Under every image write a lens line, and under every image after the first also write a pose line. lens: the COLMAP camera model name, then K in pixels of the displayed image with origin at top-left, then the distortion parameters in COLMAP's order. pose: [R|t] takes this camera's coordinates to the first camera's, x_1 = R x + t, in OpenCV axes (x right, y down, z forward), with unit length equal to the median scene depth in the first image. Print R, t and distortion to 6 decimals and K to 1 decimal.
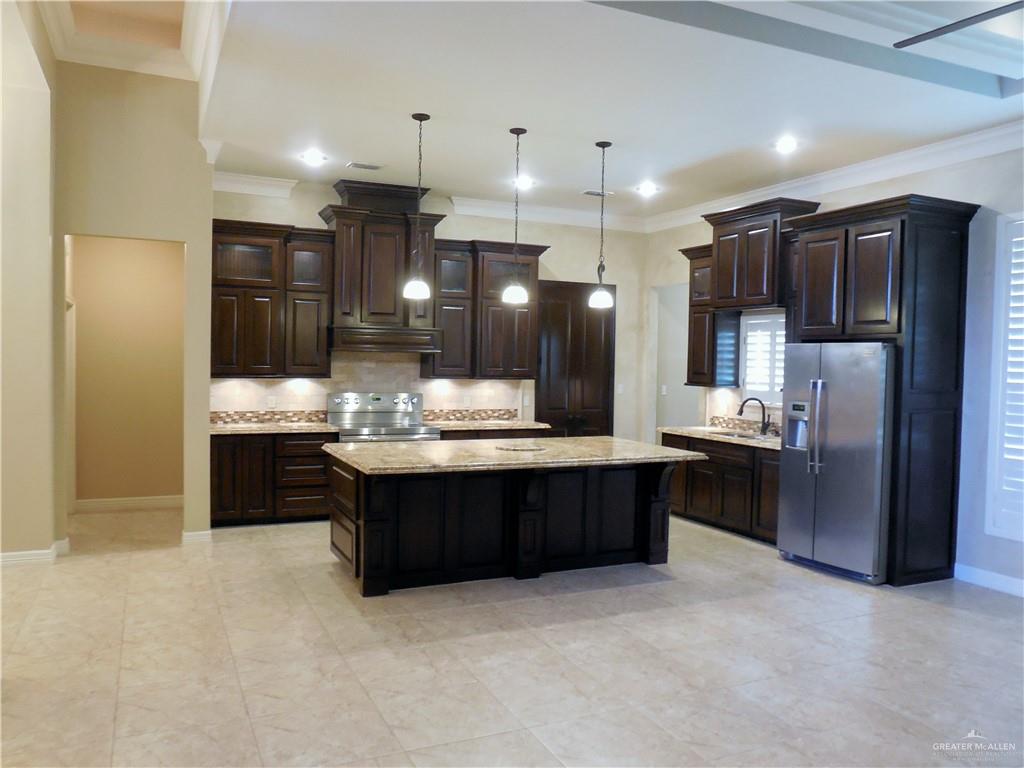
lens RADIAL K [[795.6, 0, 516.0], [0, 795.6, 391.0], [0, 0, 1]] dist [-0.034669, -0.001507]
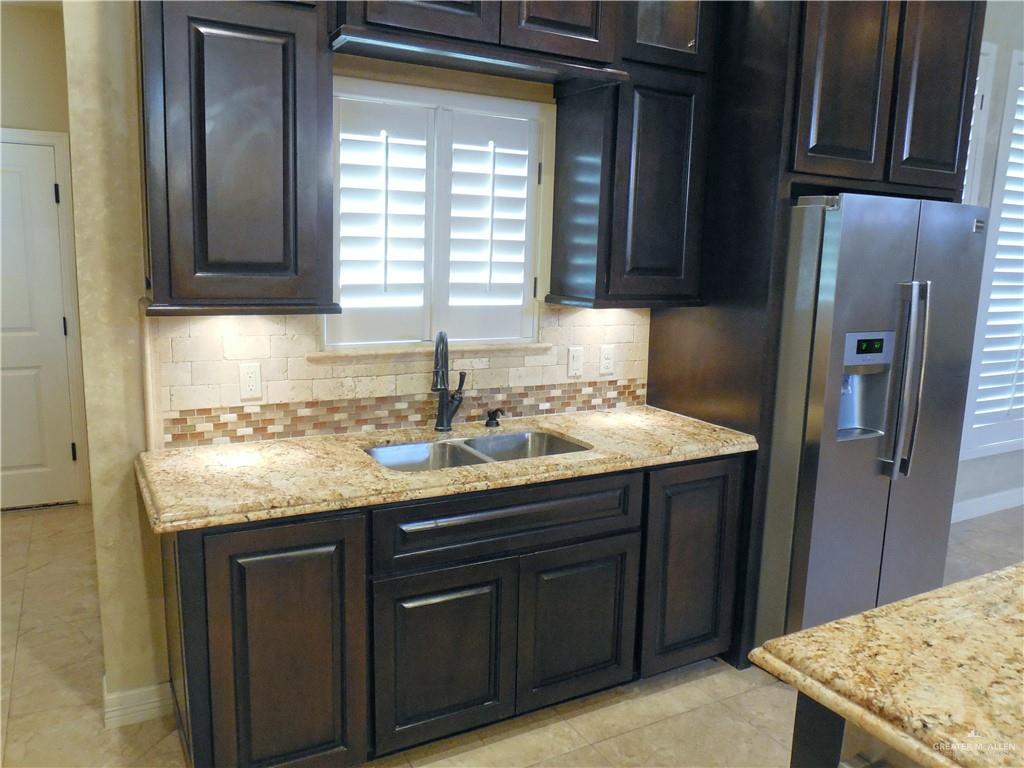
lens RADIAL K [[794.2, 0, 535.1], [0, 794.2, 383.4], [0, 0, 1]] dist [-0.064595, 0.002191]
pose [[-0.058044, -0.191363, 0.979802, -0.077944], [0.012927, 0.981230, 0.192408, -0.064376], [-0.998230, 0.023834, -0.054480, 1.801067]]
